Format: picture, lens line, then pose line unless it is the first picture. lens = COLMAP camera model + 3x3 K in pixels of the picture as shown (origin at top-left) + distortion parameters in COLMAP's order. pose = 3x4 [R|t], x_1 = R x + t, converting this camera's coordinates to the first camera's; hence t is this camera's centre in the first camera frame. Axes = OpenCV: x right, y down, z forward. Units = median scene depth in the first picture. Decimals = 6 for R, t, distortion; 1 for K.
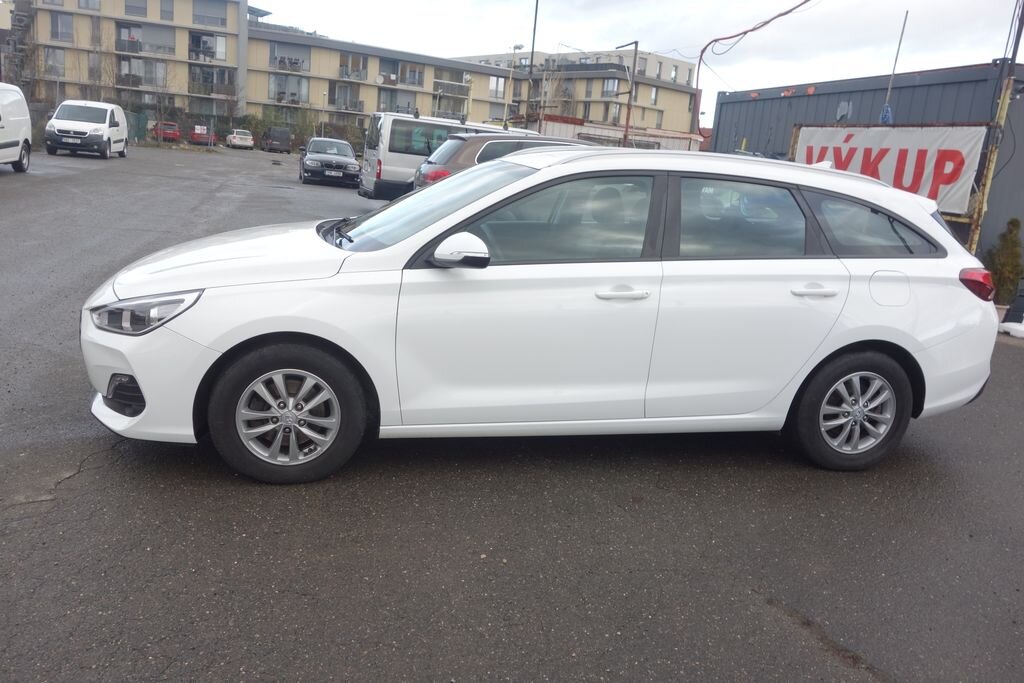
lens RADIAL K [[808.4, 0, 512.0], [0, 808.4, 341.5], [0, 0, 1]] dist [0.002298, -0.001114]
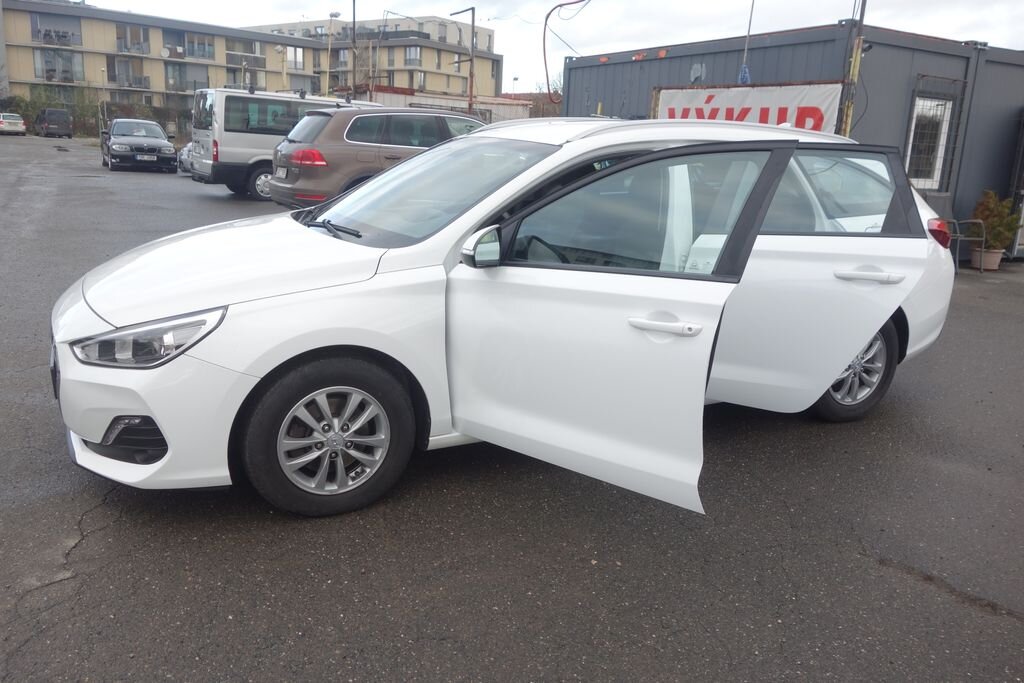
lens RADIAL K [[808.4, 0, 512.0], [0, 808.4, 341.5], [0, 0, 1]] dist [0.002298, -0.001114]
pose [[0.971454, -0.100490, 0.214894, -0.102875], [0.092721, 0.994631, 0.045960, -0.014349], [-0.218359, -0.024723, 0.975555, 0.036530]]
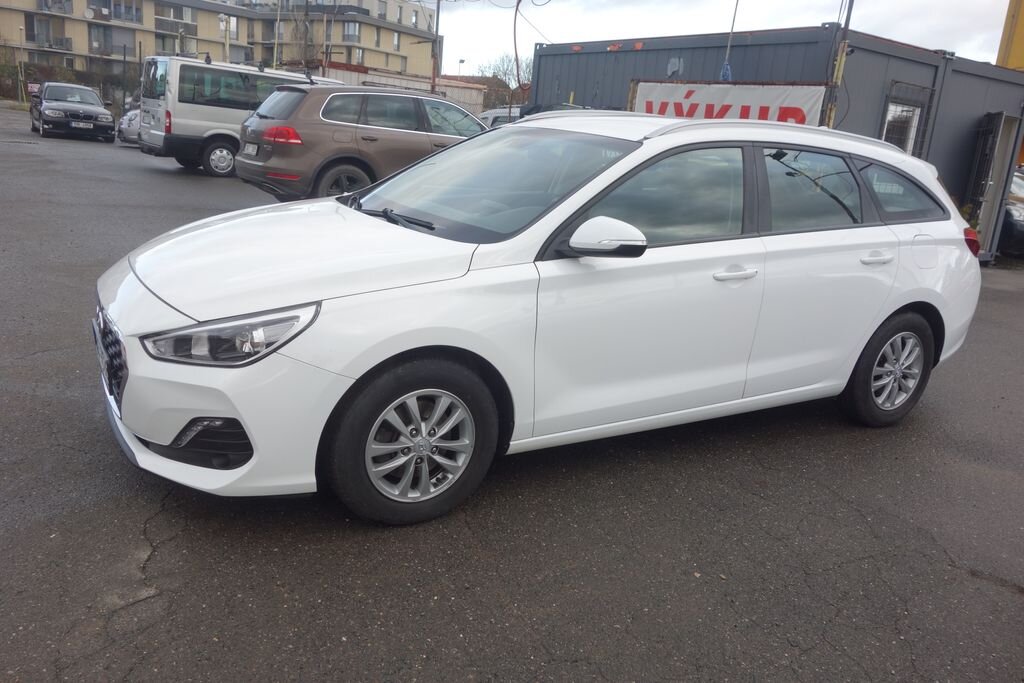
lens RADIAL K [[808.4, 0, 512.0], [0, 808.4, 341.5], [0, 0, 1]] dist [0.002298, -0.001114]
pose [[0.951457, -0.082158, 0.296615, -0.164523], [0.063765, 0.995424, 0.071175, -0.026185], [-0.301105, -0.048807, 0.952341, 0.067993]]
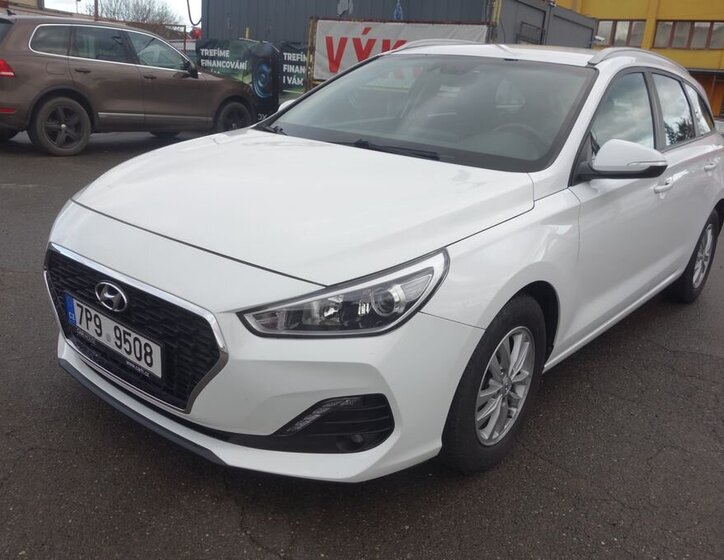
lens RADIAL K [[663.0, 0, 362.0], [0, 663.0, 280.0], [0, 0, 1]] dist [0.003324, -0.006399]
pose [[0.790923, -0.194768, 0.580091, -0.291163], [0.123546, 0.979297, 0.160355, -0.052059], [-0.599313, -0.055161, 0.798612, 0.215425]]
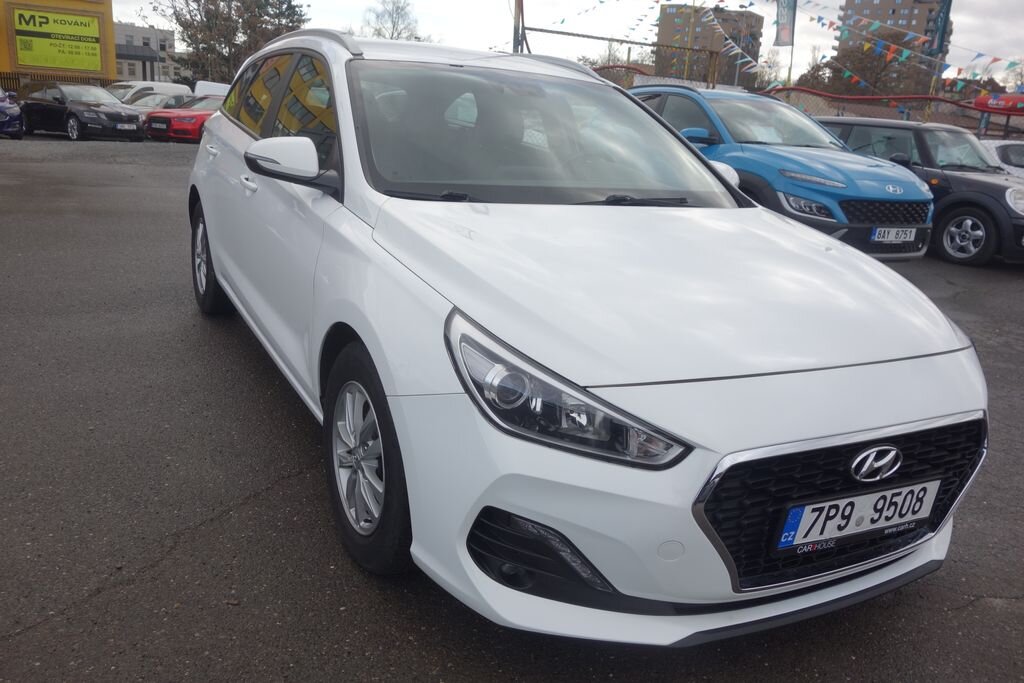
lens RADIAL K [[805.4, 0, 512.0], [0, 805.4, 341.5], [0, 0, 1]] dist [0.001968, -0.005089]
pose [[-0.259772, -0.368666, 0.892527, -0.375758], [0.120974, 0.904552, 0.408842, -0.143804], [-0.958063, 0.214178, -0.190378, 0.570137]]
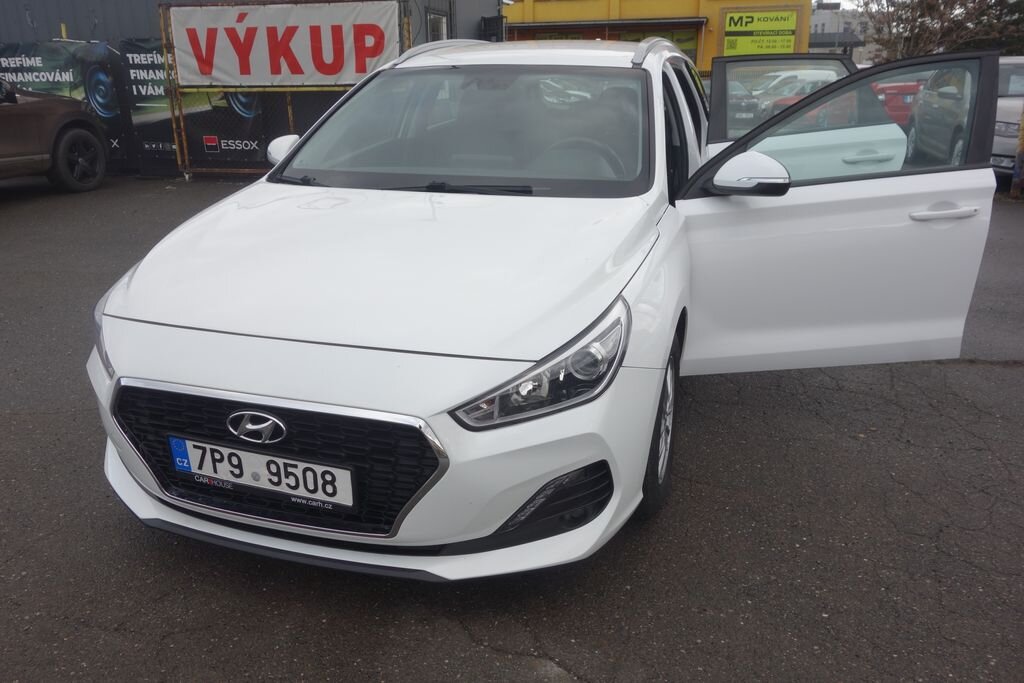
lens RADIAL K [[805.4, 0, 512.0], [0, 805.4, 341.5], [0, 0, 1]] dist [0.001968, -0.005089]
pose [[0.510936, -0.361894, 0.779729, -0.359522], [0.247155, 0.930609, 0.269967, -0.086378], [-0.823322, 0.054778, 0.564925, 0.260125]]
